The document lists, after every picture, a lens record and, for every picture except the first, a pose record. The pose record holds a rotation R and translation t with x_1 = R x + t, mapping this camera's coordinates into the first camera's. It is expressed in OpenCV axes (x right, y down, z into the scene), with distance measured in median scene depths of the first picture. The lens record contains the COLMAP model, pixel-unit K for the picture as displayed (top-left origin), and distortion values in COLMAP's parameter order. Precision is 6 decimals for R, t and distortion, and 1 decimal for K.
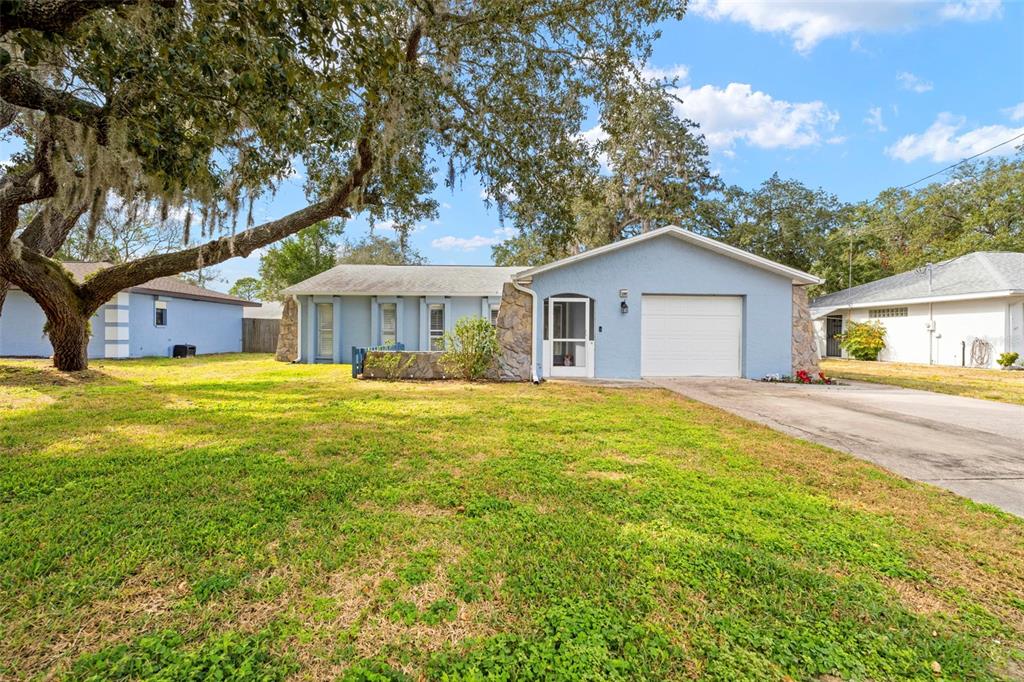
lens RADIAL K [[411.4, 0, 510.2], [0, 411.4, 329.9], [0, 0, 1]] dist [0.000518, 0.000117]
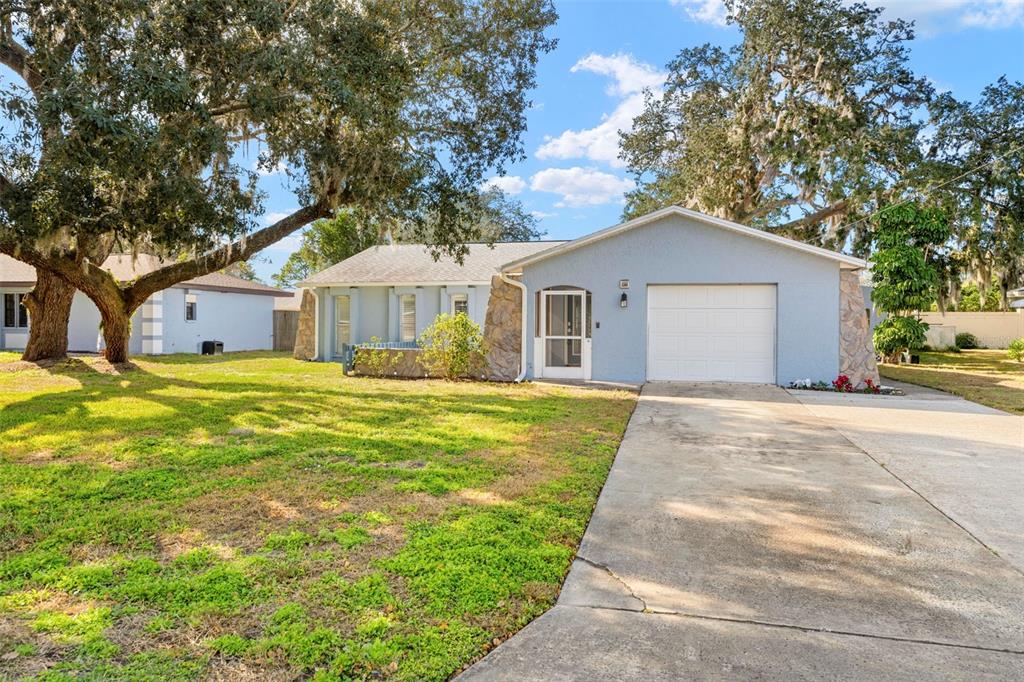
lens RADIAL K [[660.0, 0, 510.7], [0, 660.0, 316.1], [0, 0, 1]] dist [0.002221, -0.000366]
pose [[0.963307, -0.005277, -0.268351, 0.412449], [0.003776, 0.999974, -0.006108, -0.013266], [0.268376, 0.004871, 0.963302, -0.409150]]
